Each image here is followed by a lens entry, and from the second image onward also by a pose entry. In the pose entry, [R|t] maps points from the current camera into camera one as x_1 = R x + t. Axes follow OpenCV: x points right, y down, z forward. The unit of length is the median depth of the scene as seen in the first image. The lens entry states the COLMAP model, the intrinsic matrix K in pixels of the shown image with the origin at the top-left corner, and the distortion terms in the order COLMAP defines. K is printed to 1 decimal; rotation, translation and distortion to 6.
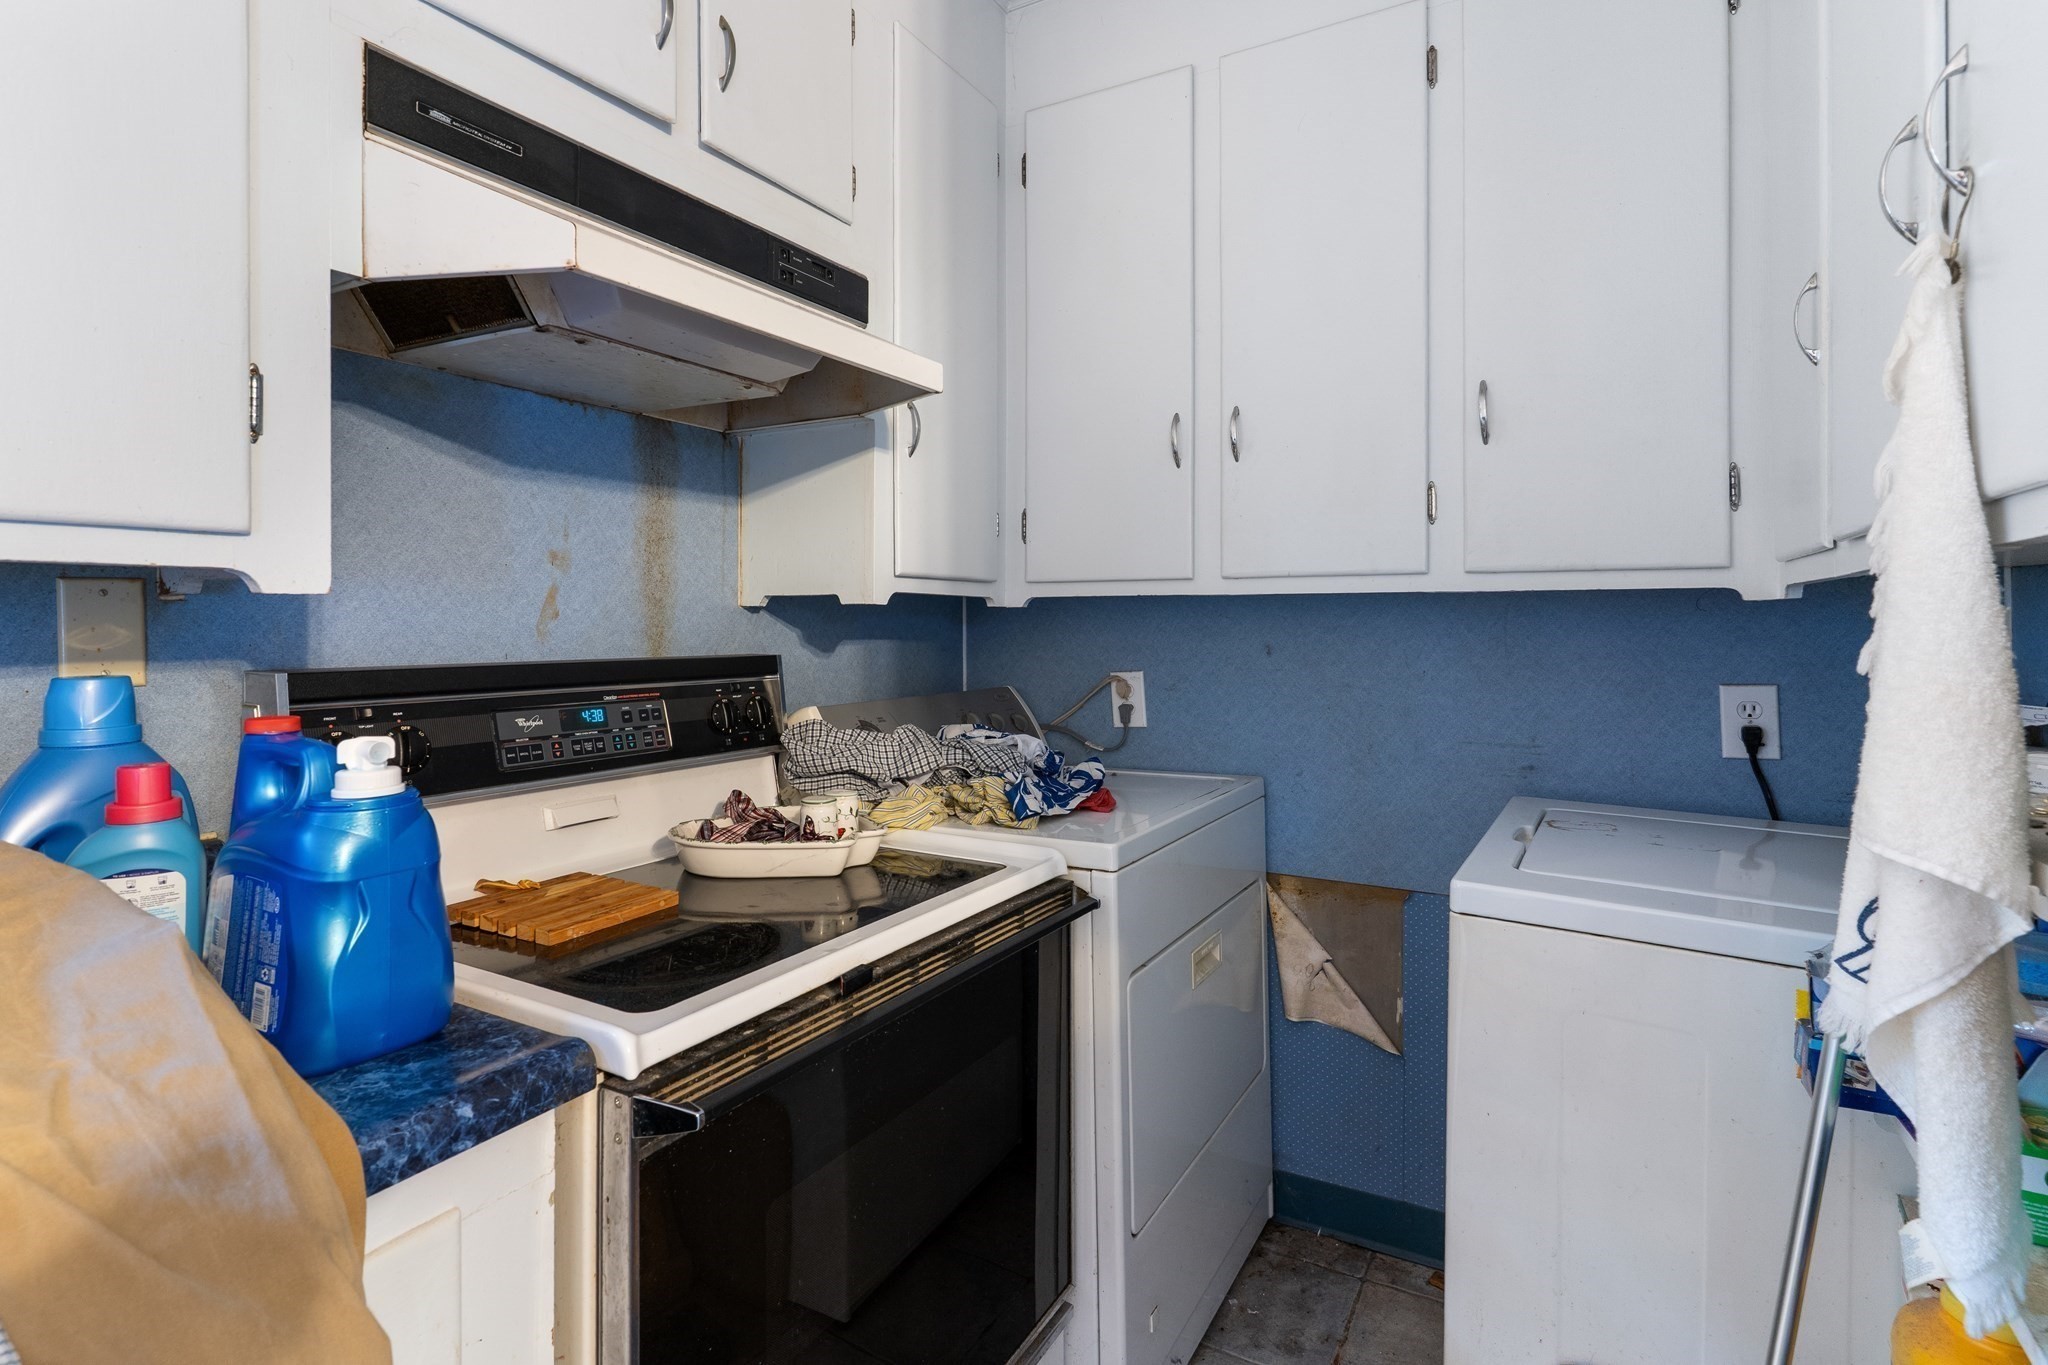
lens RADIAL K [[1010.0, 0, 1023.9], [0, 1010.0, 626.0], [0, 0, 1]] dist [0.001251, 0.000104]
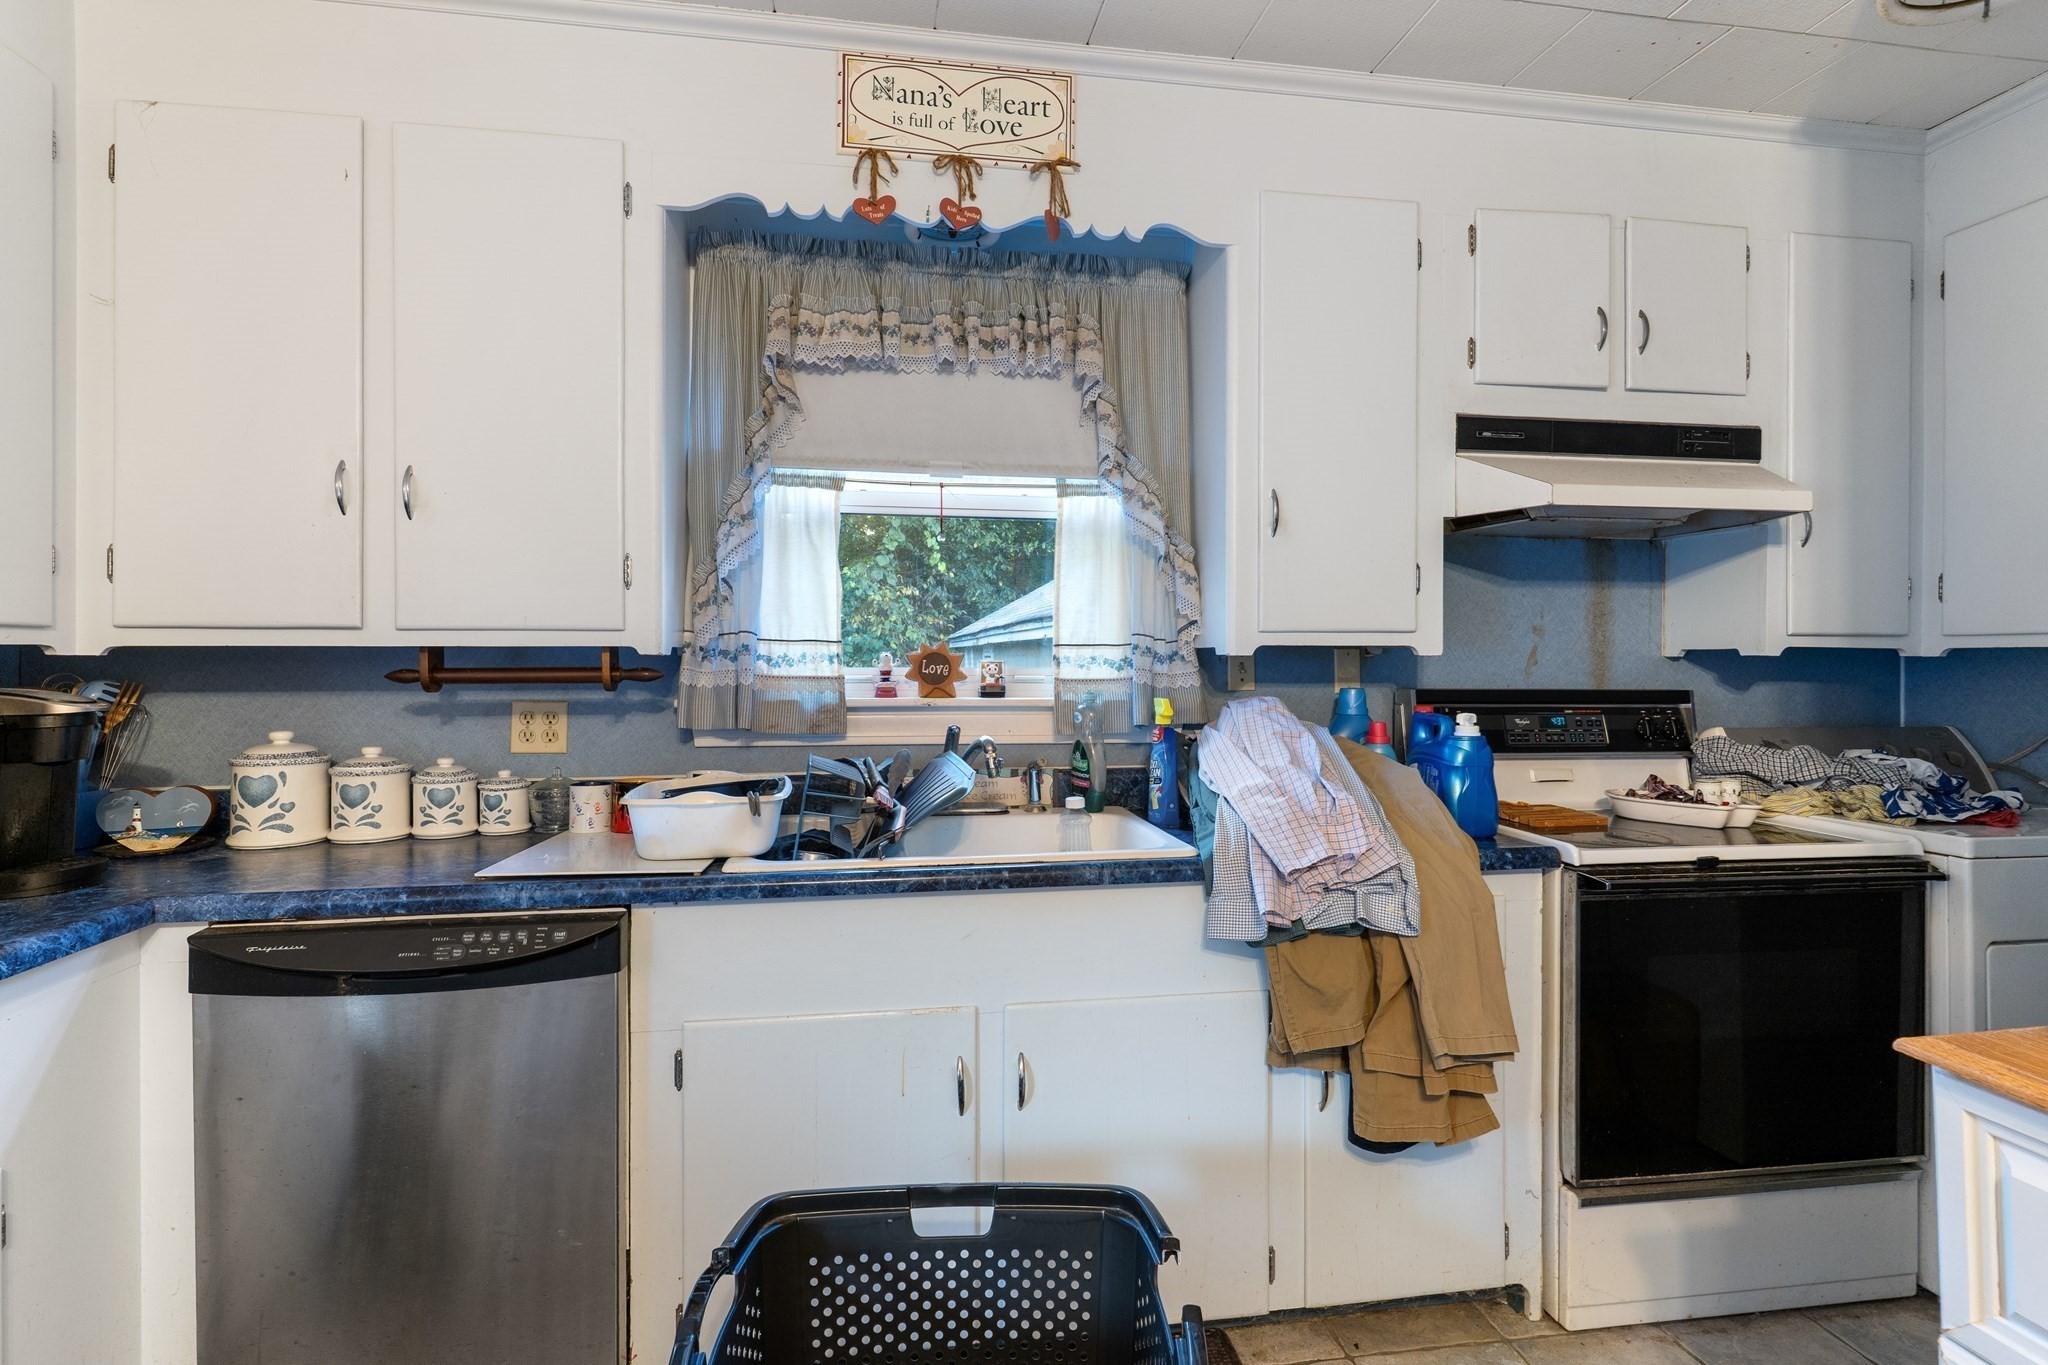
lens RADIAL K [[981.5, 0, 1024.9], [0, 981.5, 656.9], [0, 0, 1]] dist [0.003342, 0.000031]
pose [[0.624721, 0.001038, -0.780847, 0.310317], [-0.007933, 0.999956, -0.005017, -0.005406], [0.780808, 0.009328, 0.624702, -0.749474]]
